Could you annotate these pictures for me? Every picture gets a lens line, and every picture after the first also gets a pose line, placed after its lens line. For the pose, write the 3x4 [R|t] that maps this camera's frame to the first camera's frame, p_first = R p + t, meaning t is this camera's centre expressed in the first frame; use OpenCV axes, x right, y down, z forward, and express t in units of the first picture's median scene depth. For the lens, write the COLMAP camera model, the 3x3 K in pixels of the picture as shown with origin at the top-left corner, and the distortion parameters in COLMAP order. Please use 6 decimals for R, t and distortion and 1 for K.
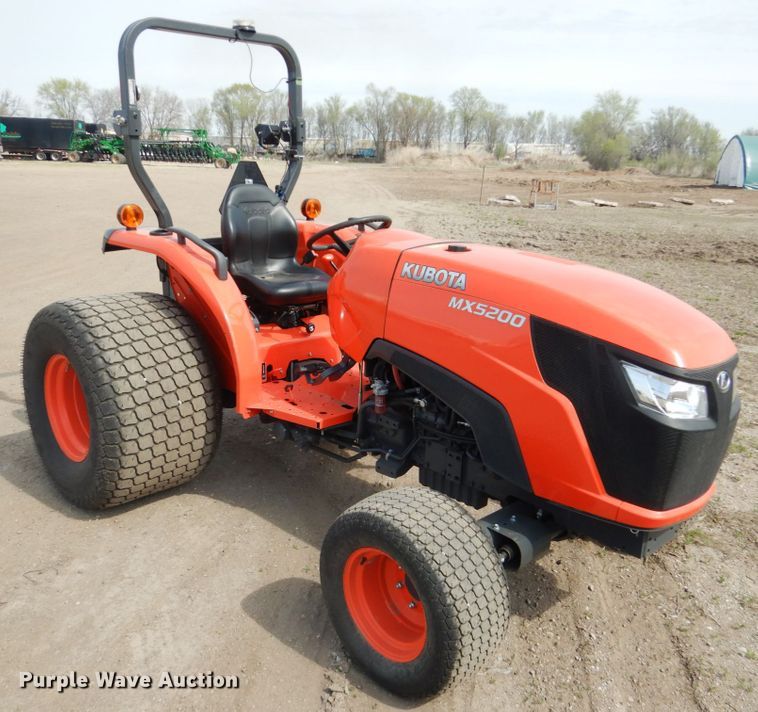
lens RADIAL K [[751.7, 0, 368.0], [0, 751.7, 357.4], [0, 0, 1]] dist [0.062575, -0.189480]
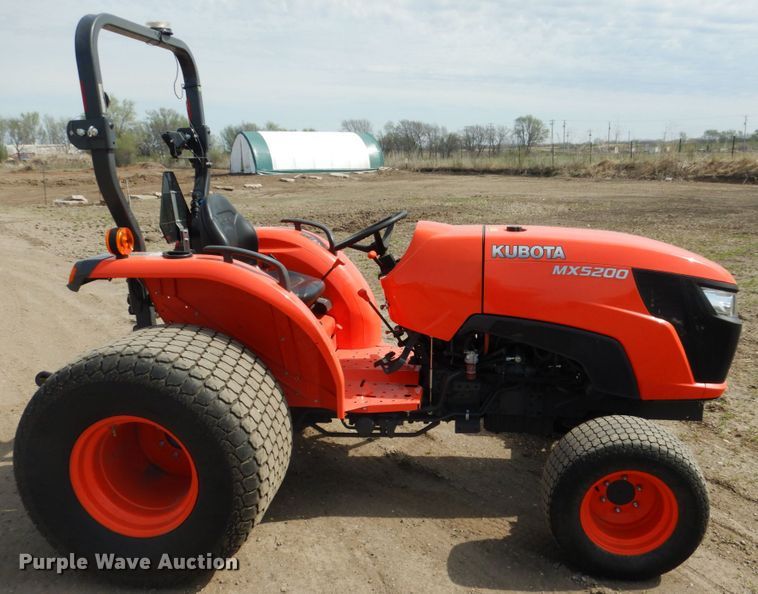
lens RADIAL K [[668.7, 0, 425.9], [0, 668.7, 313.8], [0, 0, 1]] dist [-0.004290, -0.009906]
pose [[0.750104, -0.192276, 0.632751, -0.577736], [0.206121, 0.977113, 0.052570, -0.079479], [-0.628377, 0.090990, 0.772569, 0.216342]]
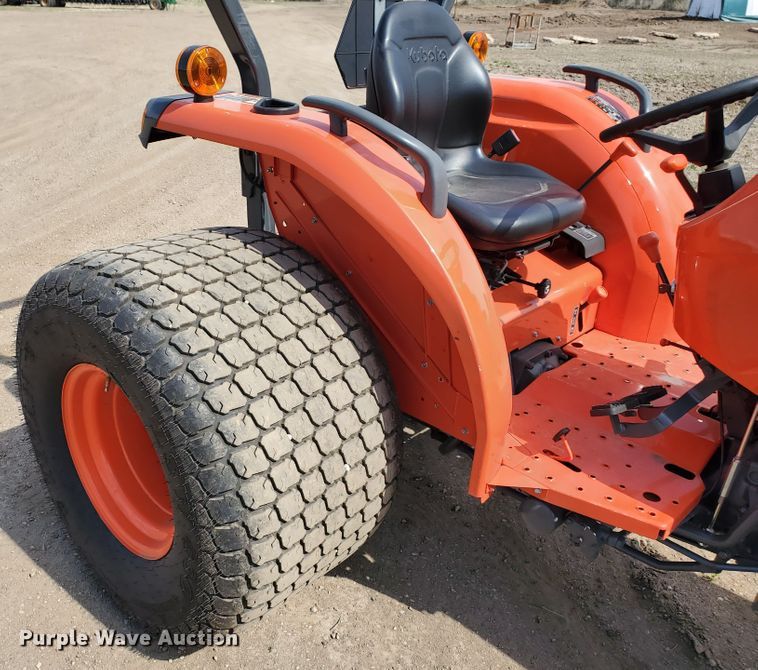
lens RADIAL K [[725.0, 0, 292.3], [0, 725.0, 358.5], [0, 0, 1]] dist [0.065921, -0.080458]
pose [[0.999679, -0.011035, -0.022811, -0.258936], [0.015367, 0.979783, 0.199474, -0.102554], [0.020149, -0.199760, 0.979638, 0.511021]]
